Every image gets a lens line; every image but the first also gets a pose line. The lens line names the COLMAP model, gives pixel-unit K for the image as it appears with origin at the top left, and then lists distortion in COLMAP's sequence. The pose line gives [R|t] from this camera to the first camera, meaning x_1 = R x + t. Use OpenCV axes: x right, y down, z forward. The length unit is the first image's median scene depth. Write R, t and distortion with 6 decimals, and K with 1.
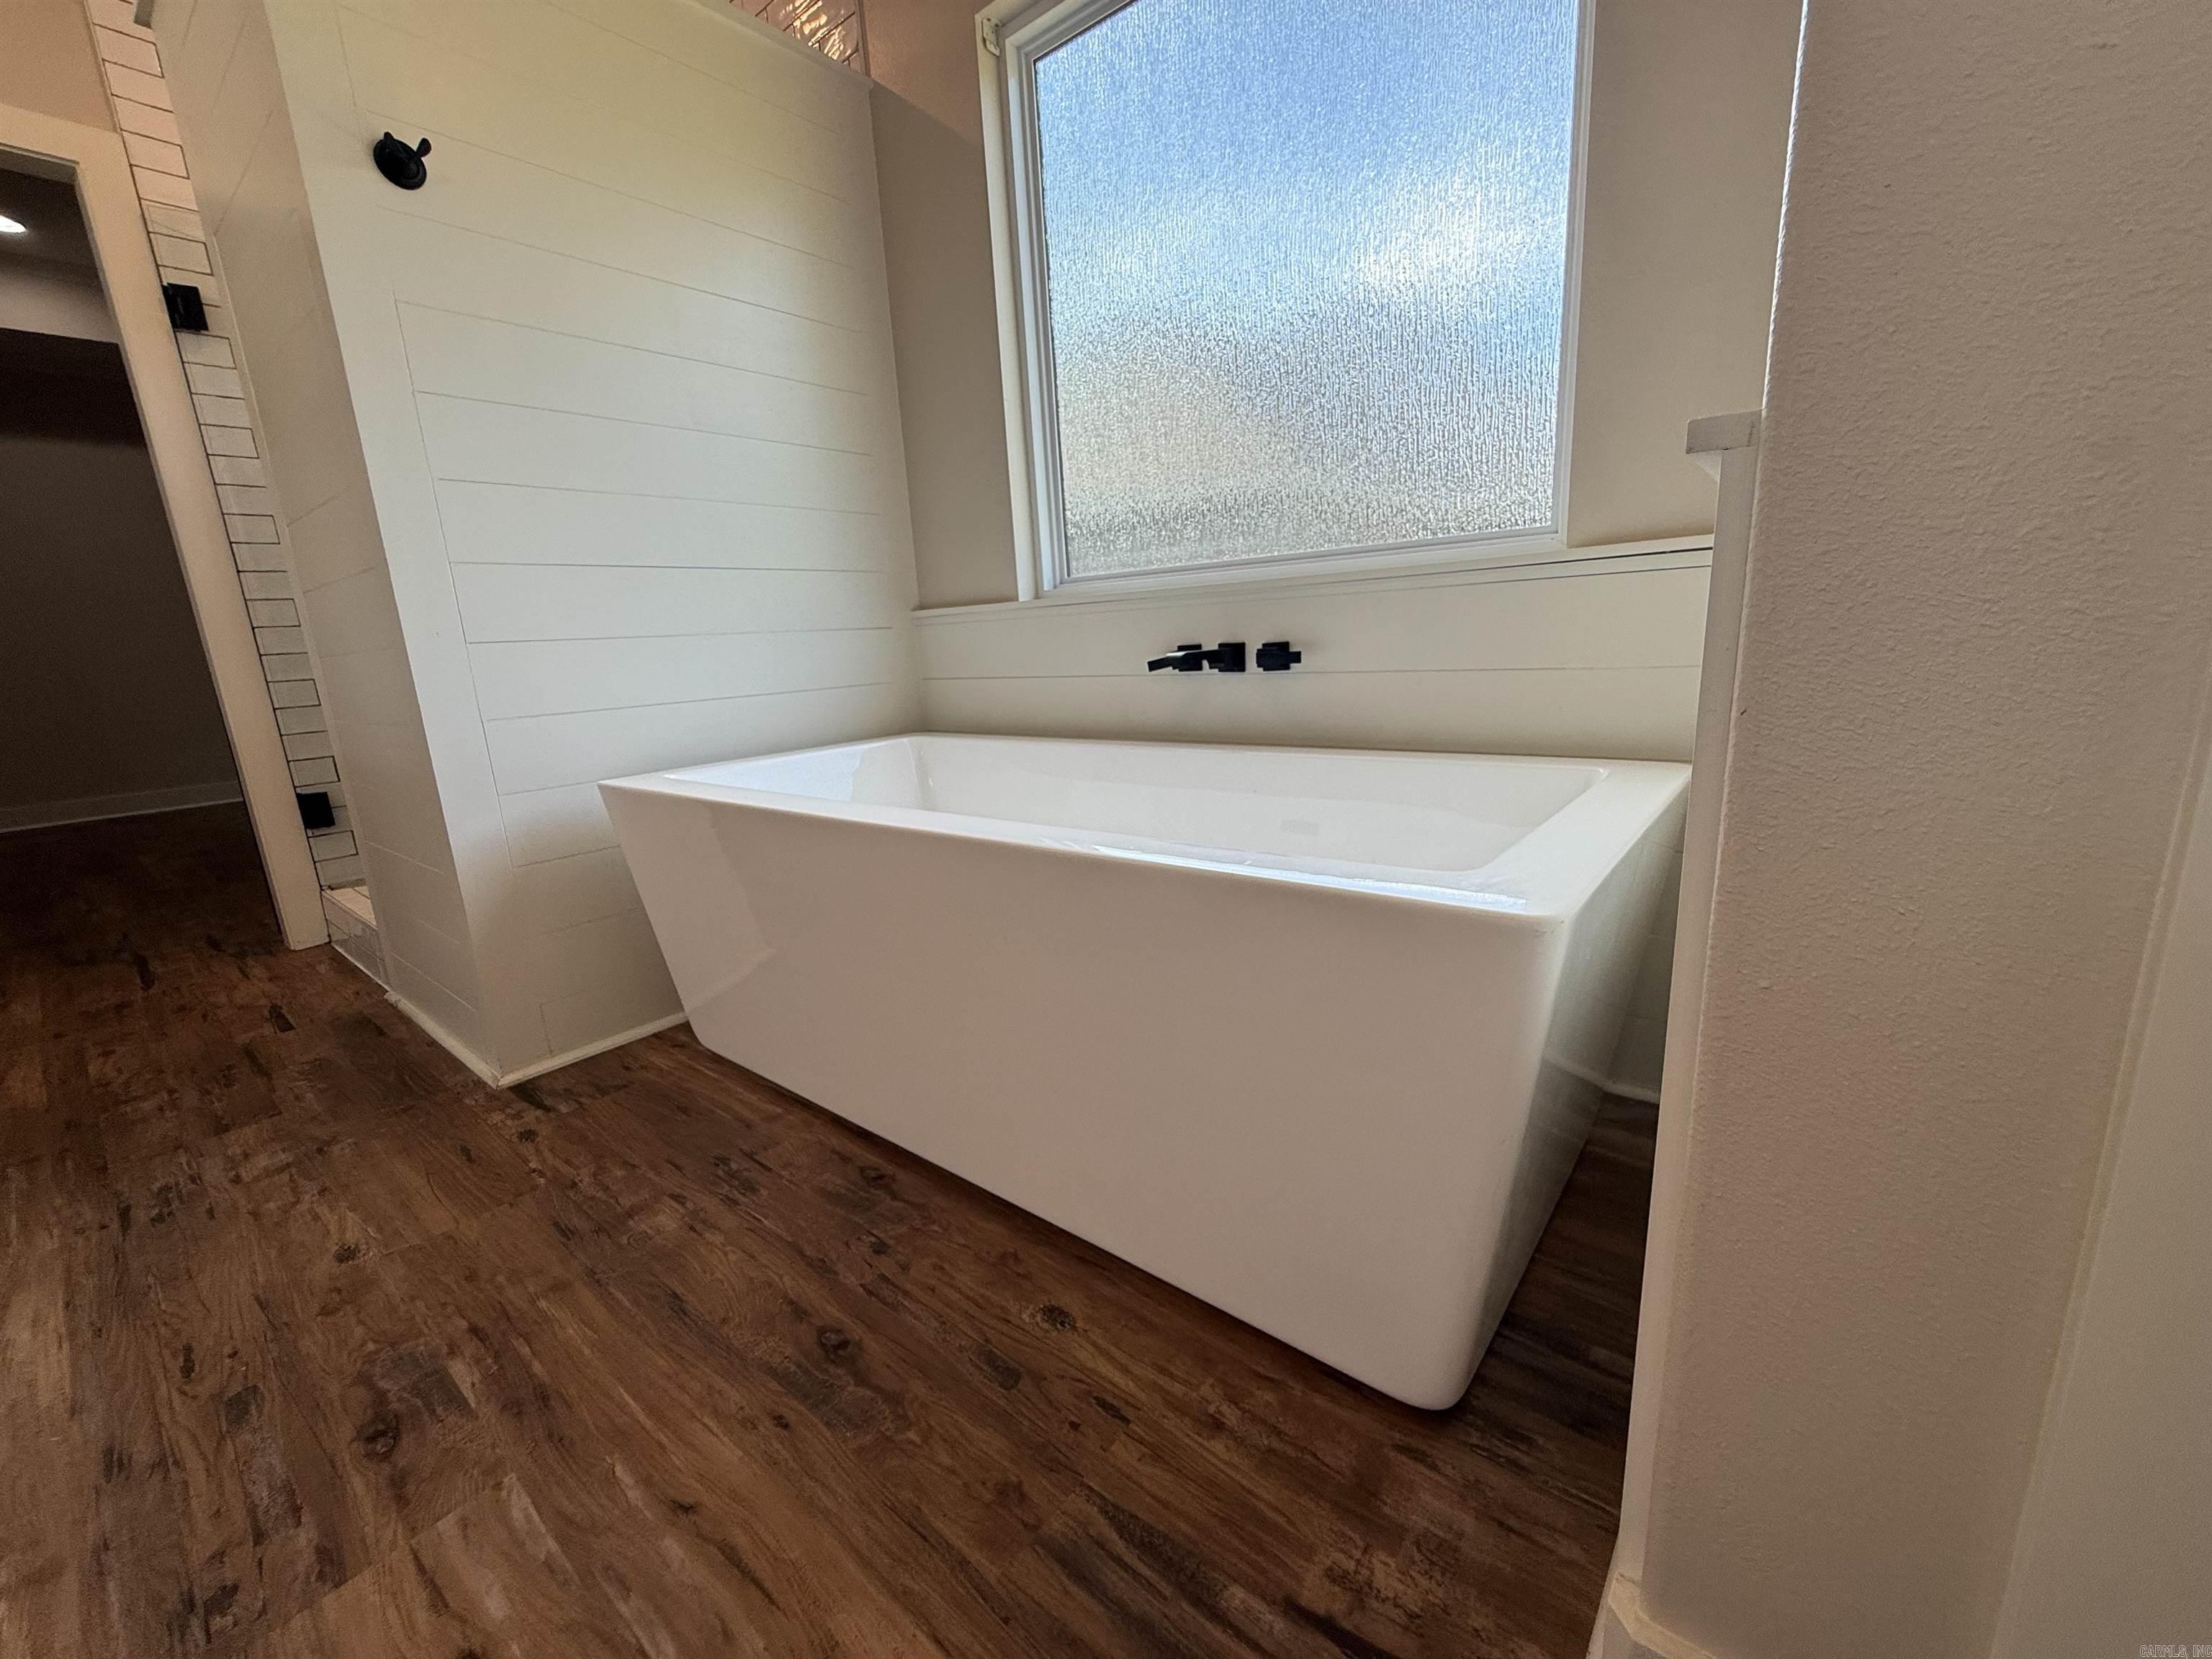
lens RADIAL K [[883.2, 0, 1100.3], [0, 883.2, 830.8], [0, 0, 1]] dist [-0.000032, -0.000435]
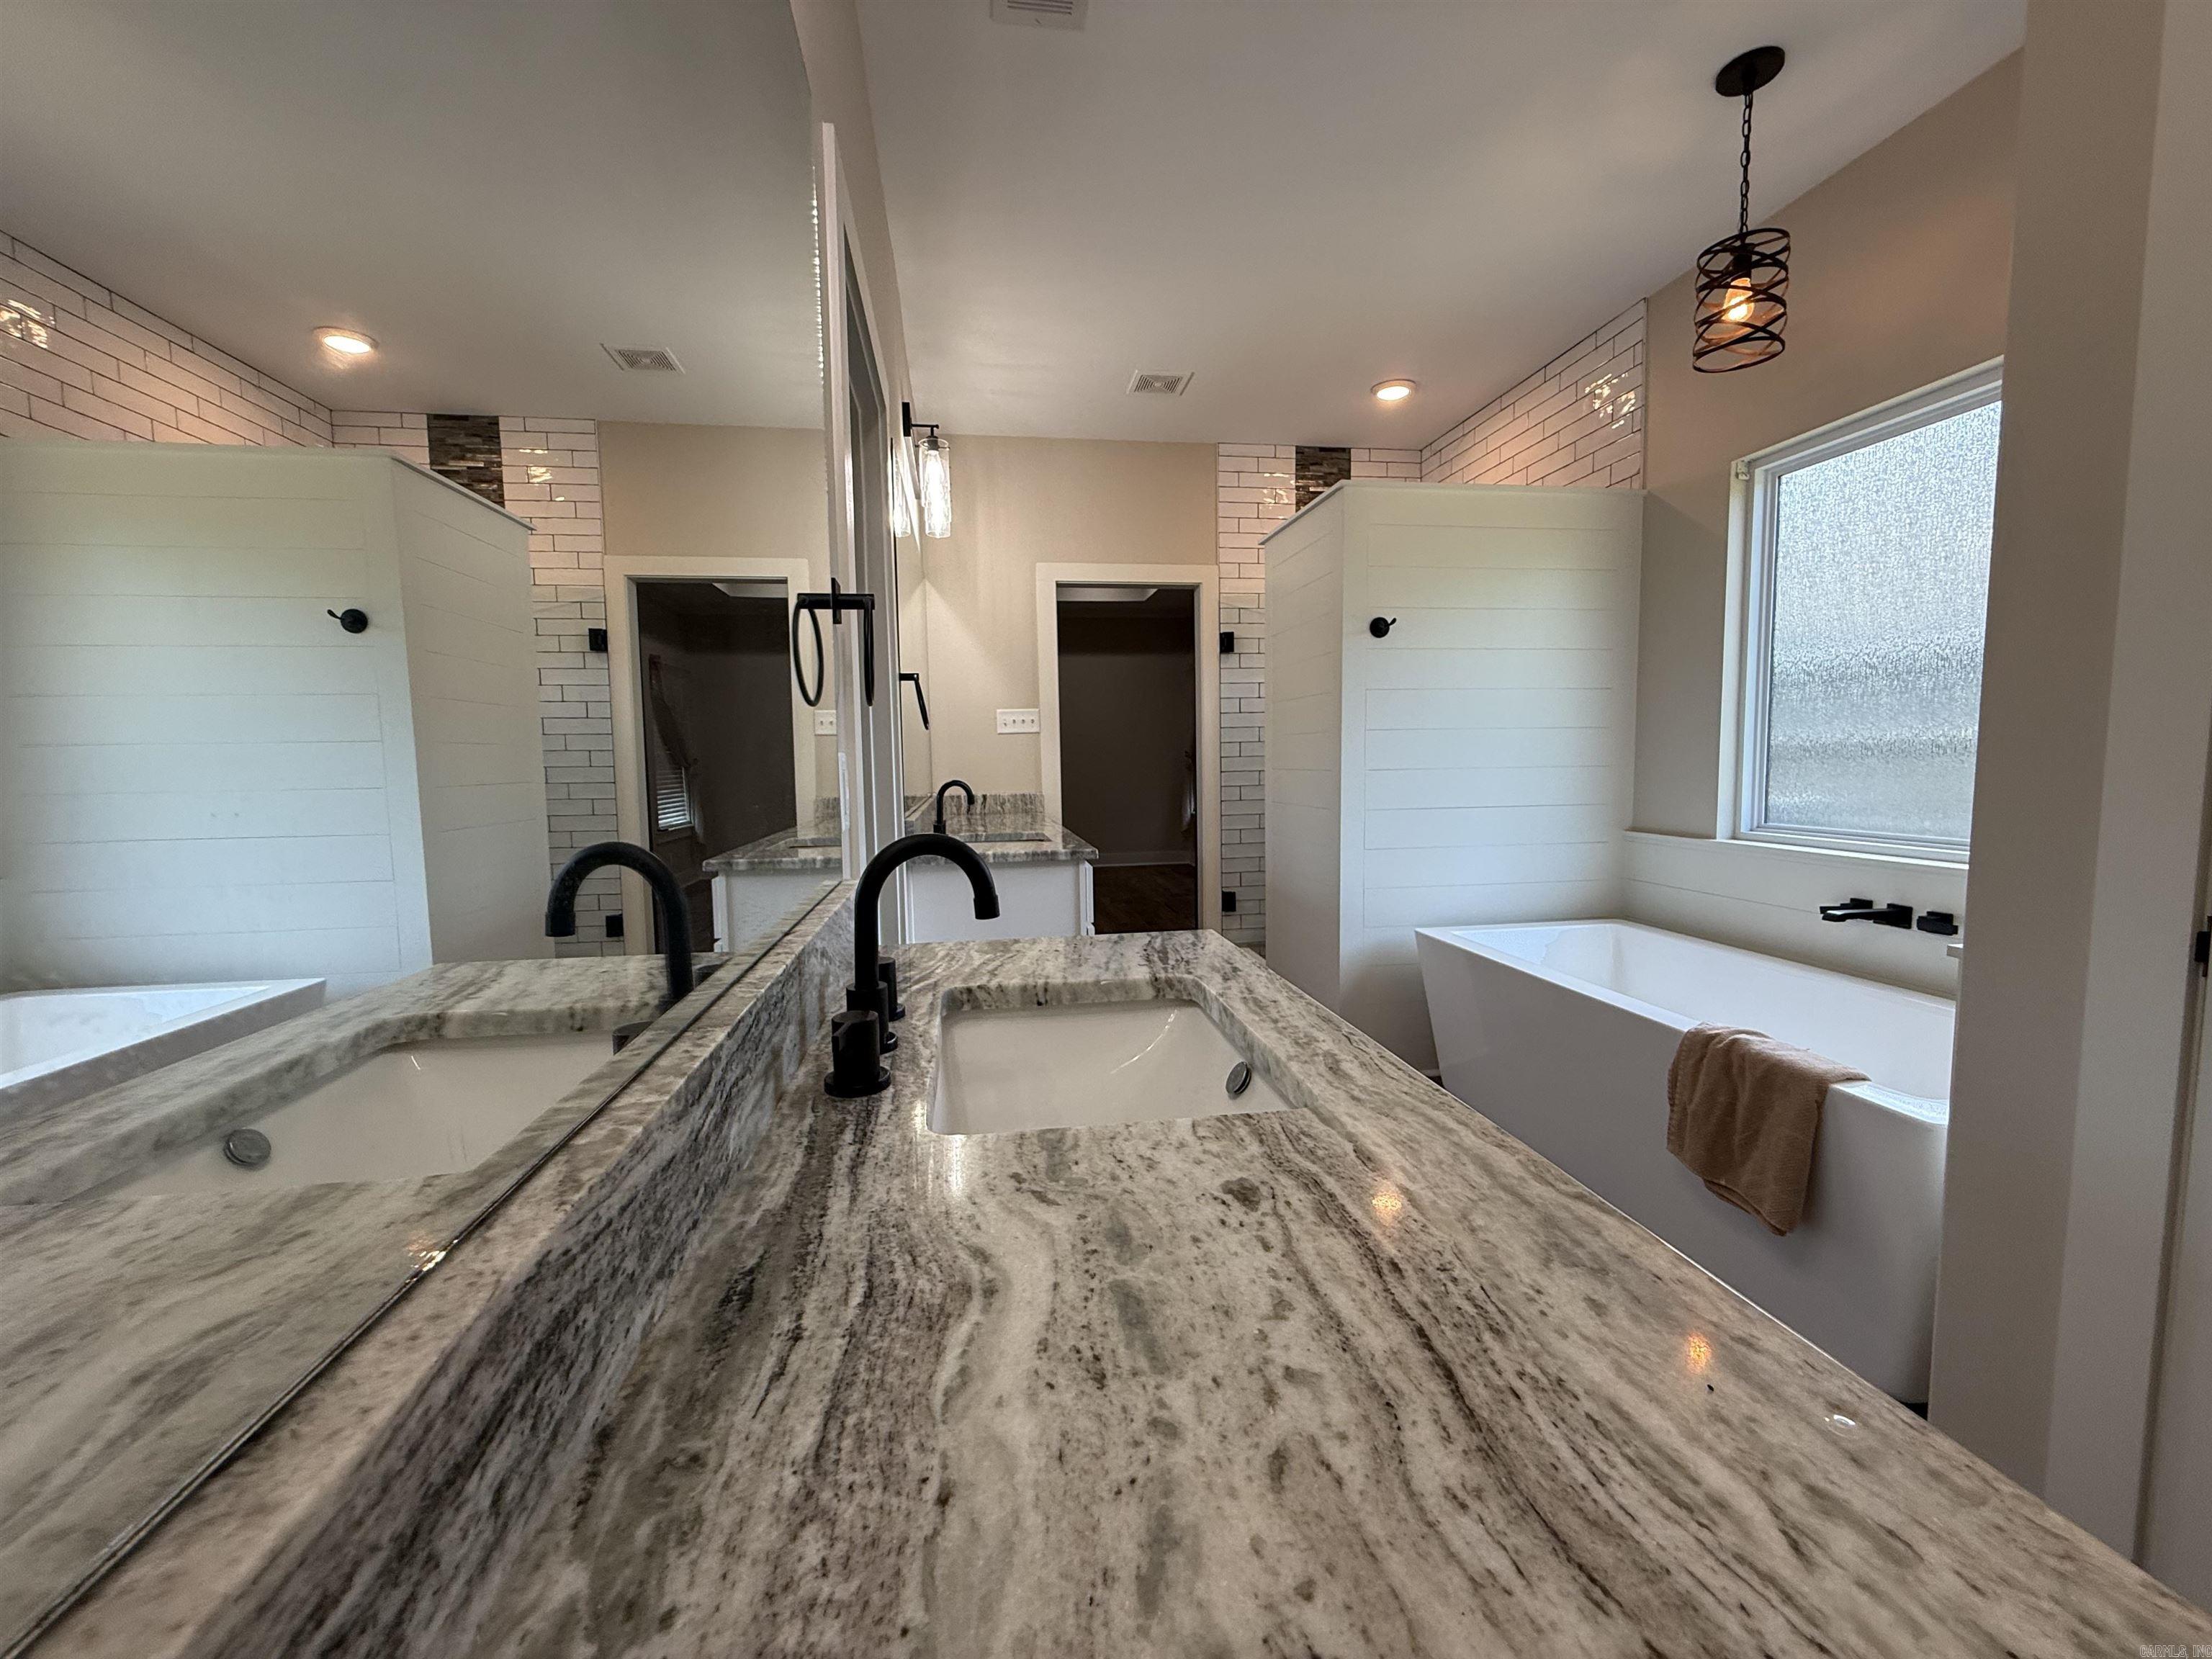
lens RADIAL K [[883.2, 0, 1100.3], [0, 883.2, 830.8], [0, 0, 1]] dist [-0.000032, -0.000435]
pose [[0.738309, 0.098942, -0.667166, 0.115258], [-0.172783, 0.983918, -0.045290, -0.049687], [0.651956, 0.148713, 0.743531, -0.642609]]
